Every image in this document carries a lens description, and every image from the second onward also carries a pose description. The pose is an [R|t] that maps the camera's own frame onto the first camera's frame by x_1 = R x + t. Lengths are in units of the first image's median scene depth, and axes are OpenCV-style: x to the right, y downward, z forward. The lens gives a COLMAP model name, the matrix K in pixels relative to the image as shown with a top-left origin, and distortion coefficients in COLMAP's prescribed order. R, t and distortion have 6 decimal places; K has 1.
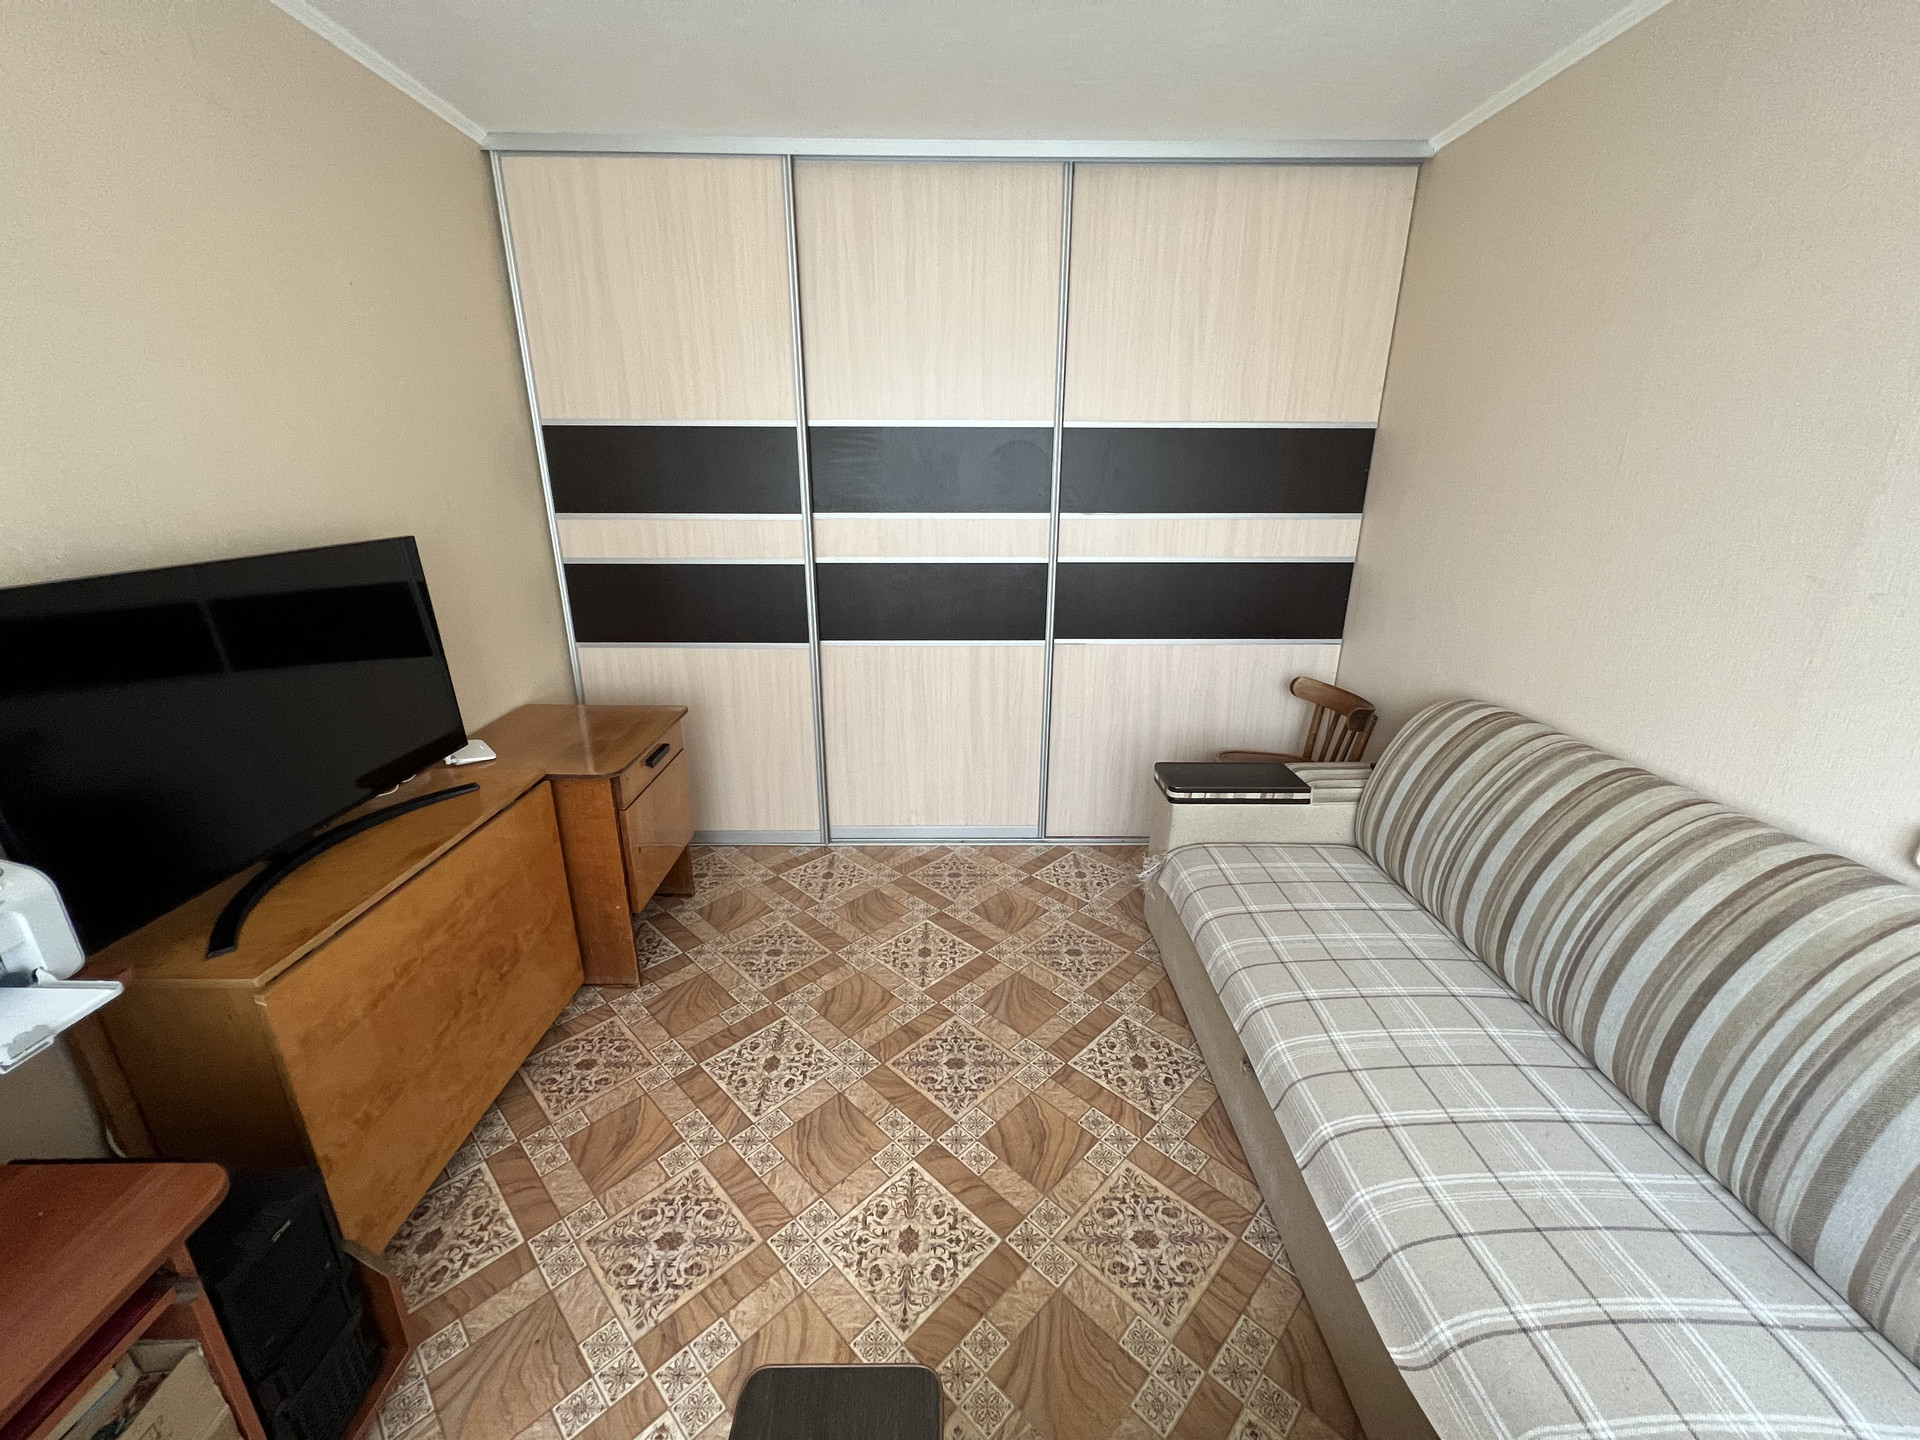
lens RADIAL K [[766.7, 0, 969.9], [0, 766.7, 724.1], [0, 0, 1]] dist [-0.001464, 0.000501]
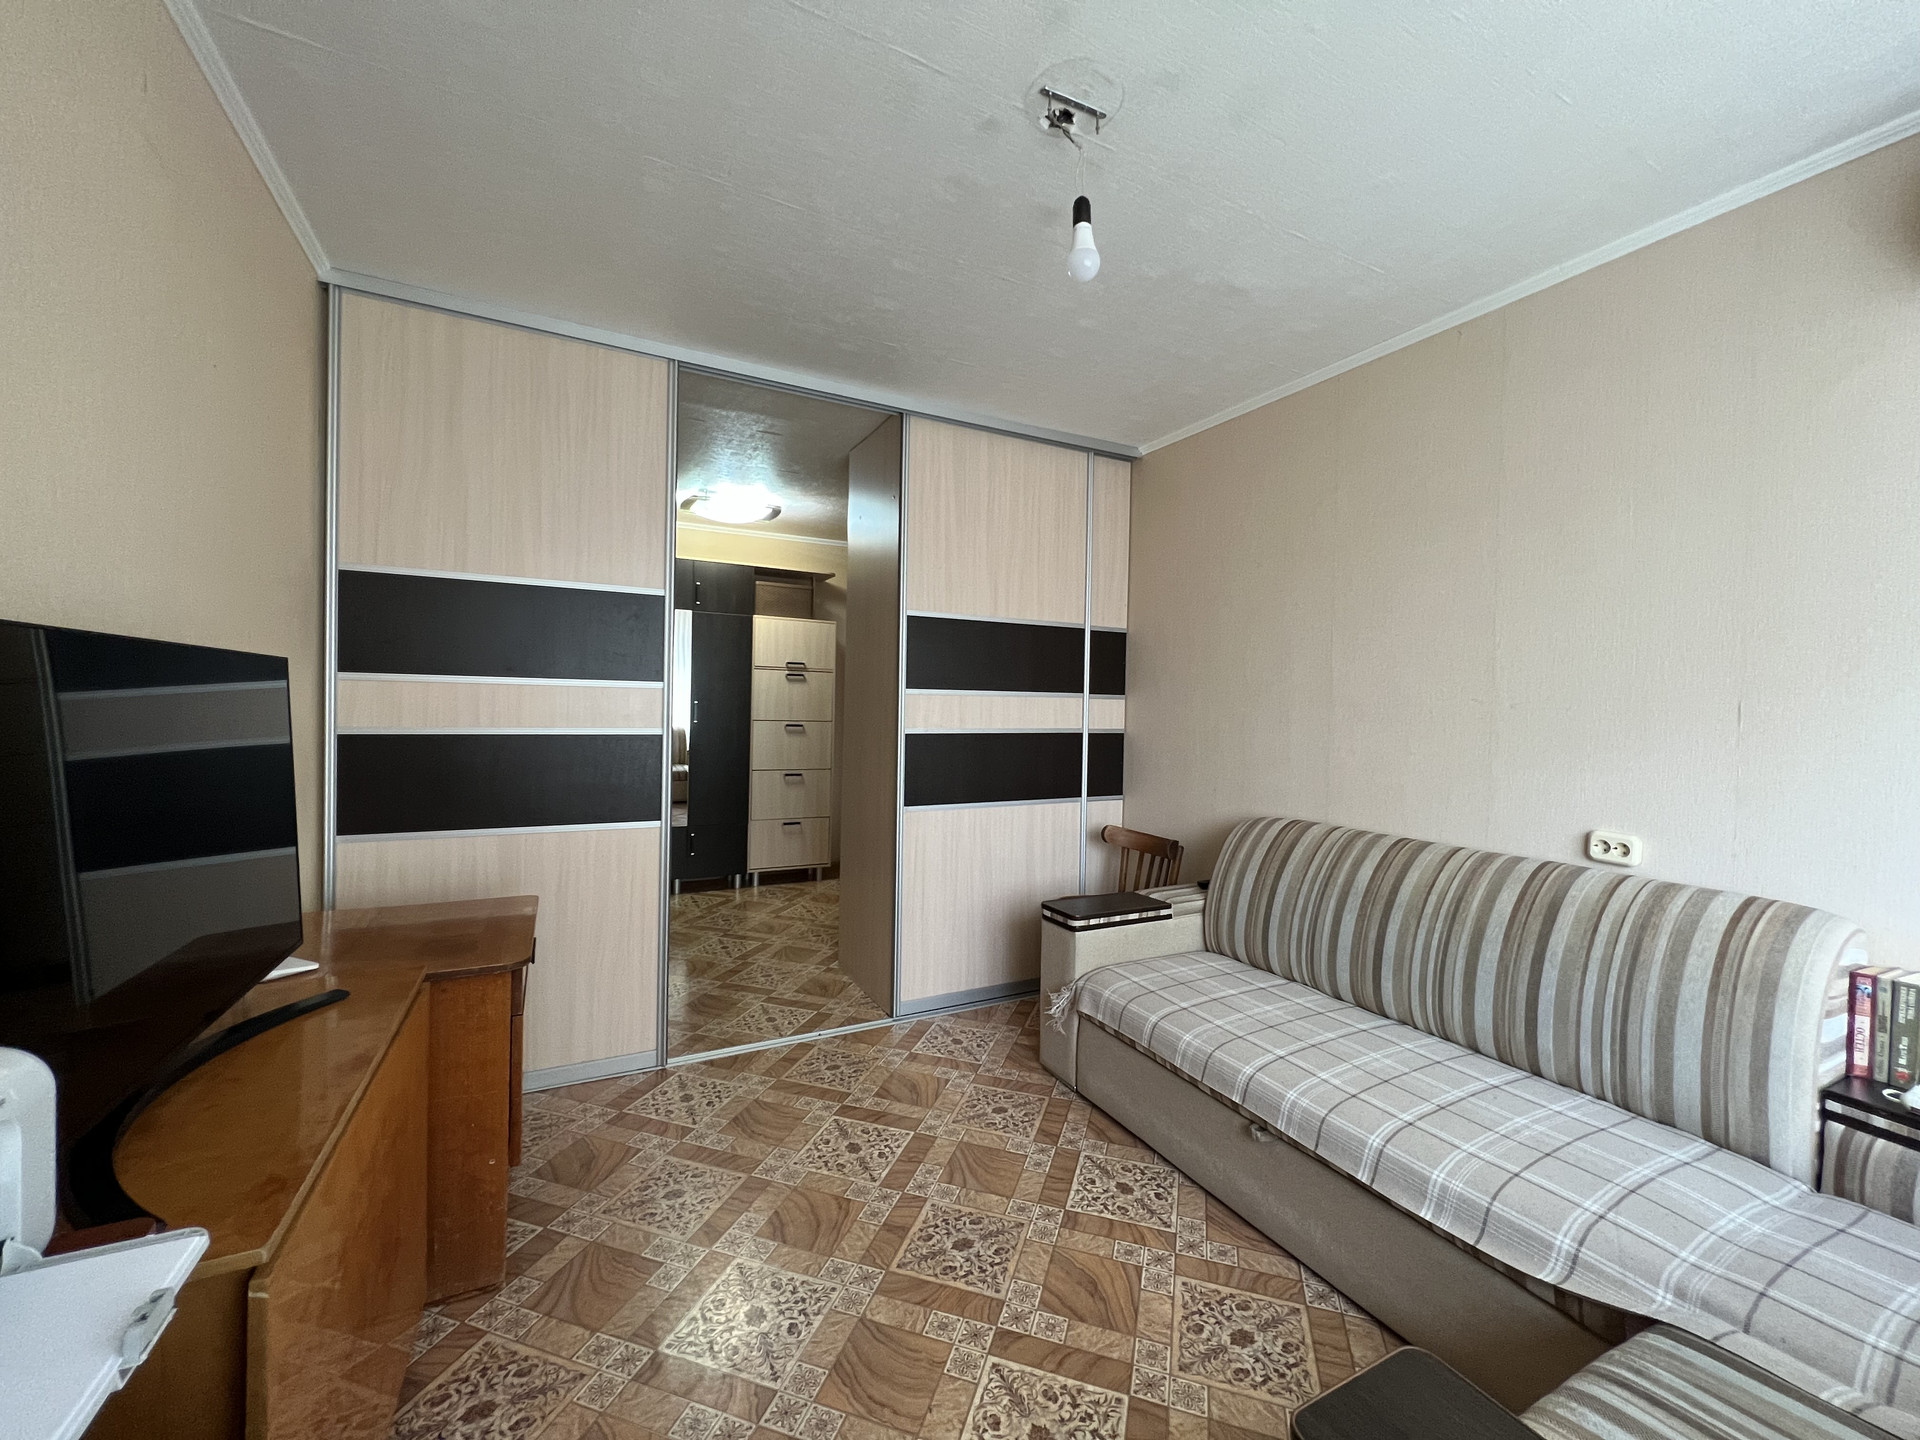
lens RADIAL K [[766.7, 0, 967.6], [0, 766.7, 723.8], [0, 0, 1]] dist [-0.001464, 0.000501]
pose [[0.890925, 0.001098, 0.454148, -0.371504], [0.132665, 0.955750, -0.262567, 0.087321], [-0.434341, 0.294177, 0.851357, 0.053672]]
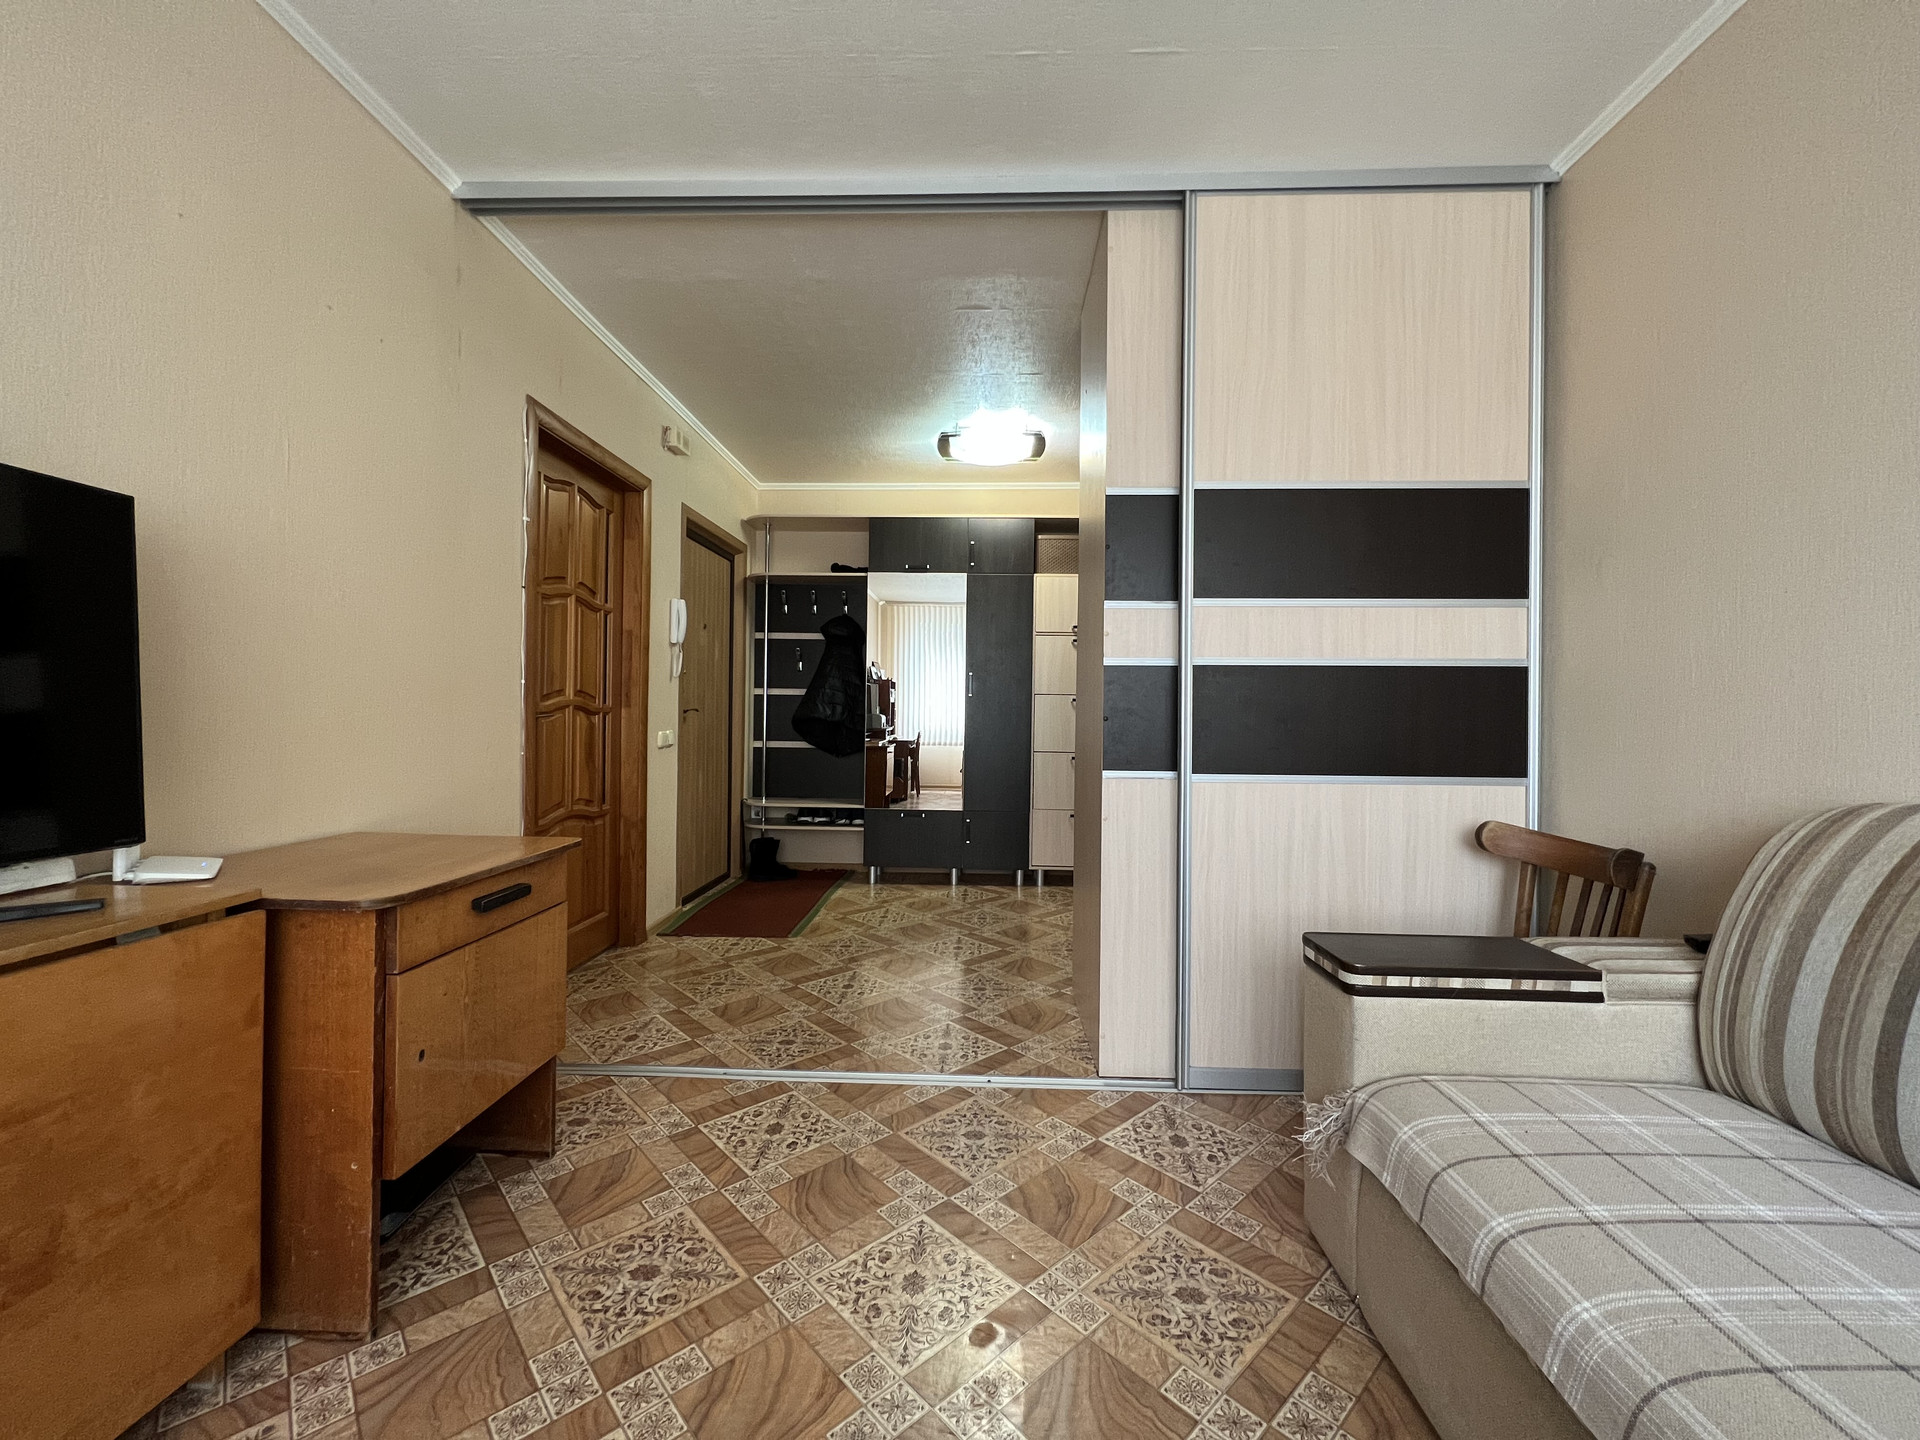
lens RADIAL K [[766.7, 0, 963.6], [0, 766.7, 720.4], [0, 0, 1]] dist [-0.001464, 0.000501]
pose [[0.998504, 0.002929, -0.054598, 0.005310], [-0.020261, 0.947295, -0.319722, 0.098843], [0.050784, 0.320350, 0.945937, 0.385192]]
